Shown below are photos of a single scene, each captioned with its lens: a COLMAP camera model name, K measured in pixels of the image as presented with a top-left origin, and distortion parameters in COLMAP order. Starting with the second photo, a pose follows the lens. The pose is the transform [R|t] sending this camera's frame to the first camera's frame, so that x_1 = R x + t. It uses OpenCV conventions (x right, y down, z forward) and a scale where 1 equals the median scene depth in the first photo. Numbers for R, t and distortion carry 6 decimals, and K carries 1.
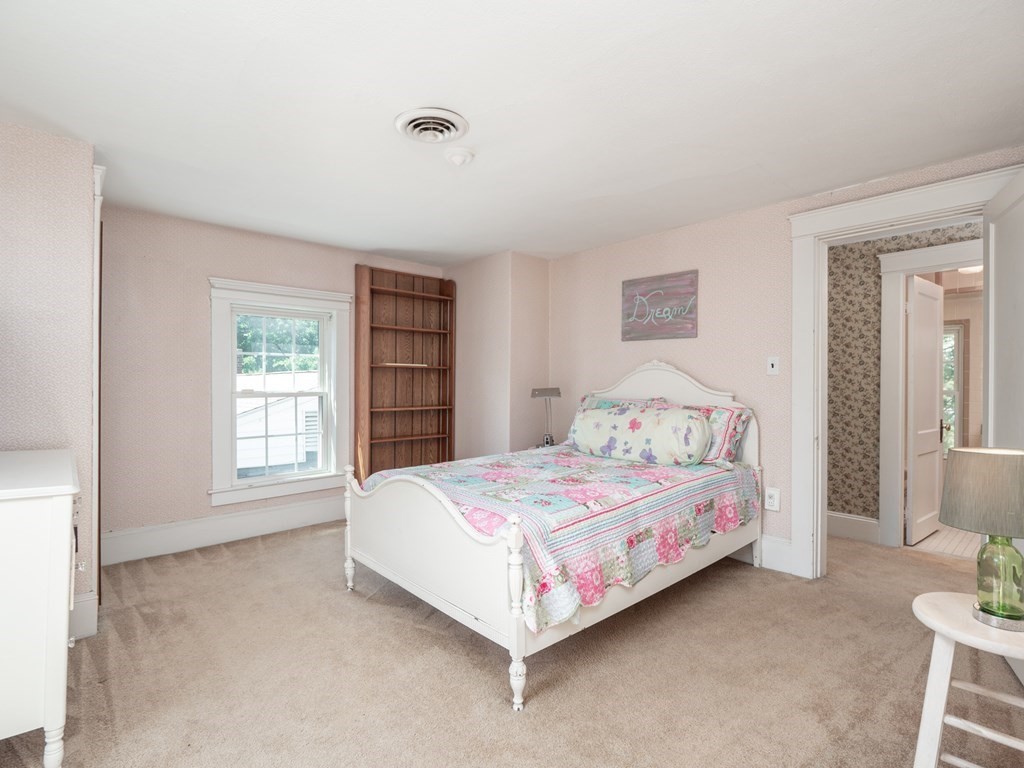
lens RADIAL K [[506.0, 0, 510.1], [0, 506.0, 379.4], [0, 0, 1]] dist [-0.010106, -0.003041]
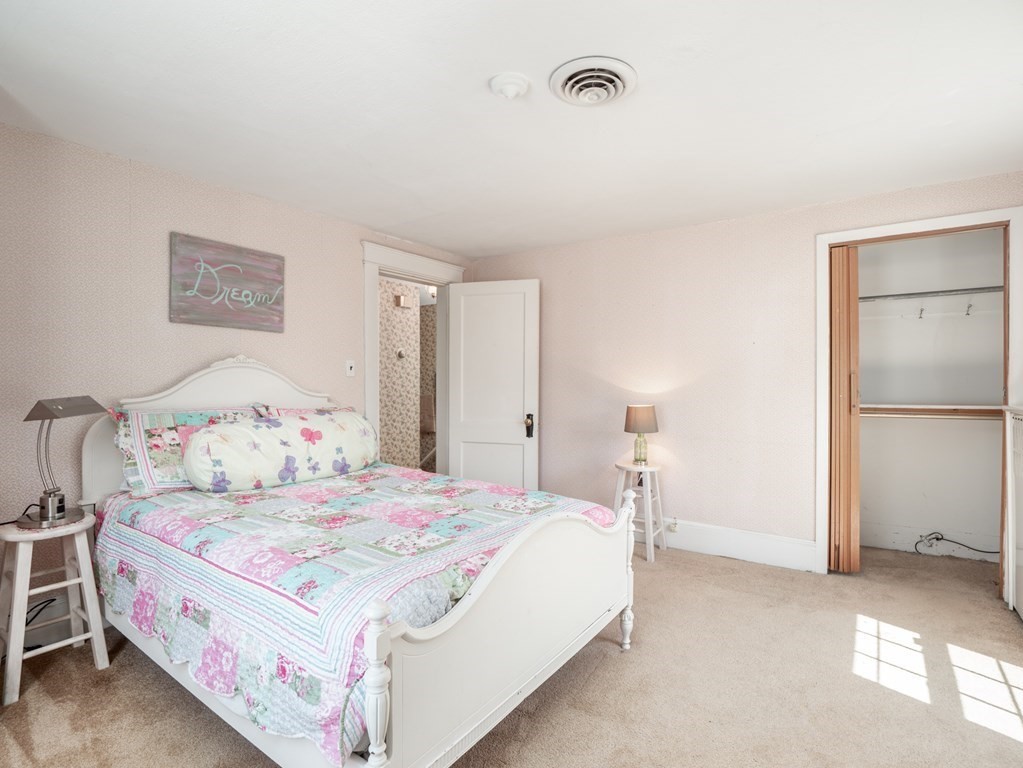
lens RADIAL K [[505.5, 0, 510.0], [0, 505.5, 385.0], [0, 0, 1]] dist [-0.010106, -0.003041]
pose [[-0.215737, -0.007128, 0.976426, -0.567832], [0.001144, 0.999971, 0.007553, 0.001900], [-0.976451, 0.002746, -0.215722, 0.783838]]
